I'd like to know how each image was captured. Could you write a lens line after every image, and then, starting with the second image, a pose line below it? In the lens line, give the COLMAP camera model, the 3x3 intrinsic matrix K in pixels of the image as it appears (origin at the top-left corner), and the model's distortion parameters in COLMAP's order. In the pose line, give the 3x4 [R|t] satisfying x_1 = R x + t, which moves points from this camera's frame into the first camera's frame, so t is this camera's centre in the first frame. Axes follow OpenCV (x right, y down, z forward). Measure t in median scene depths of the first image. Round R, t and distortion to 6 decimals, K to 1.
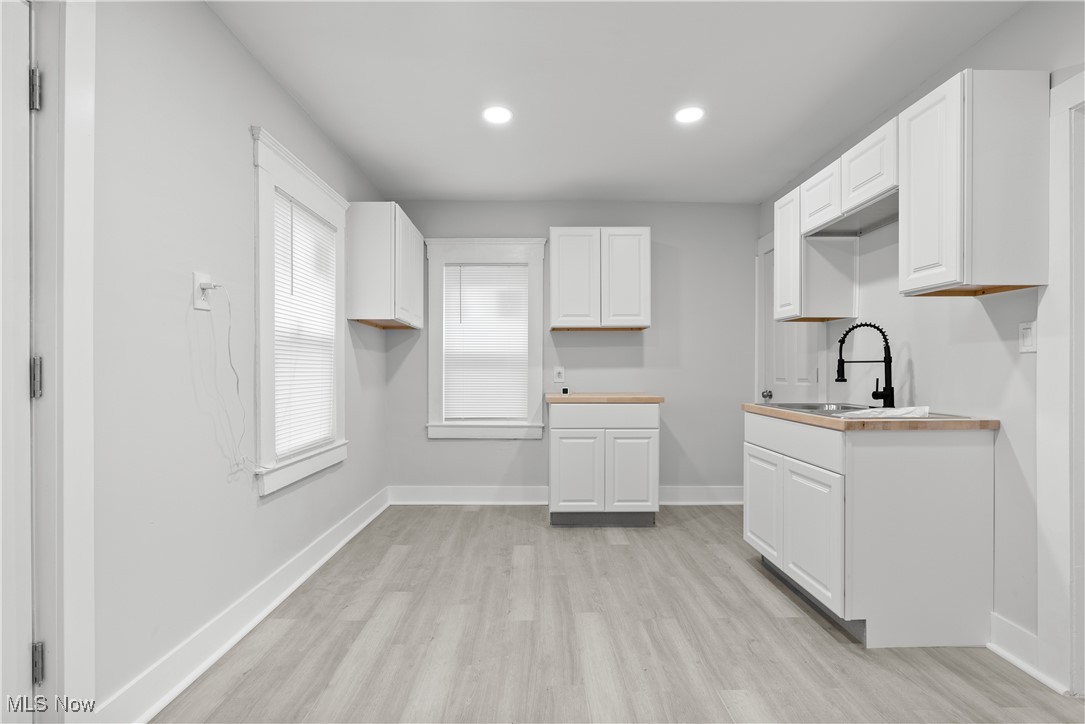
lens RADIAL K [[488.7, 0, 539.6], [0, 488.7, 369.5], [0, 0, 1]] dist [-0.019906, 0.005371]
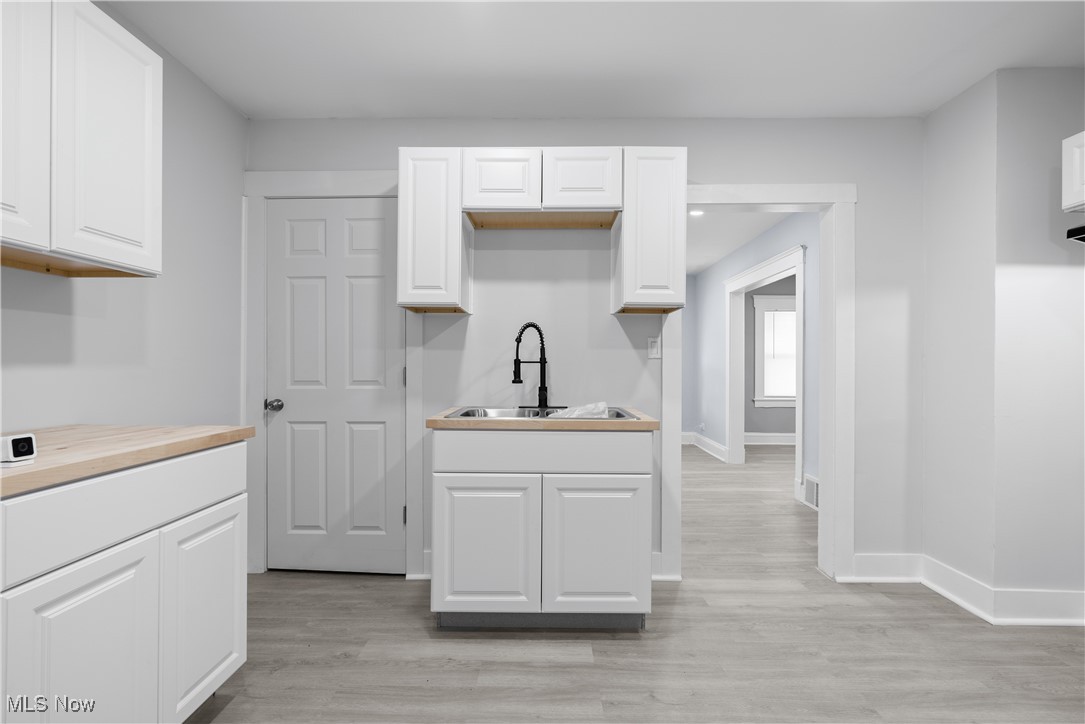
lens RADIAL K [[488.7, 0, 541.4], [0, 488.7, 362.1], [0, 0, 1]] dist [-0.019906, 0.005371]
pose [[0.016165, 0.006727, 0.999847, -0.327379], [-0.004567, 0.999967, -0.006654, -0.009577], [-0.999859, -0.004459, 0.016195, 0.955685]]
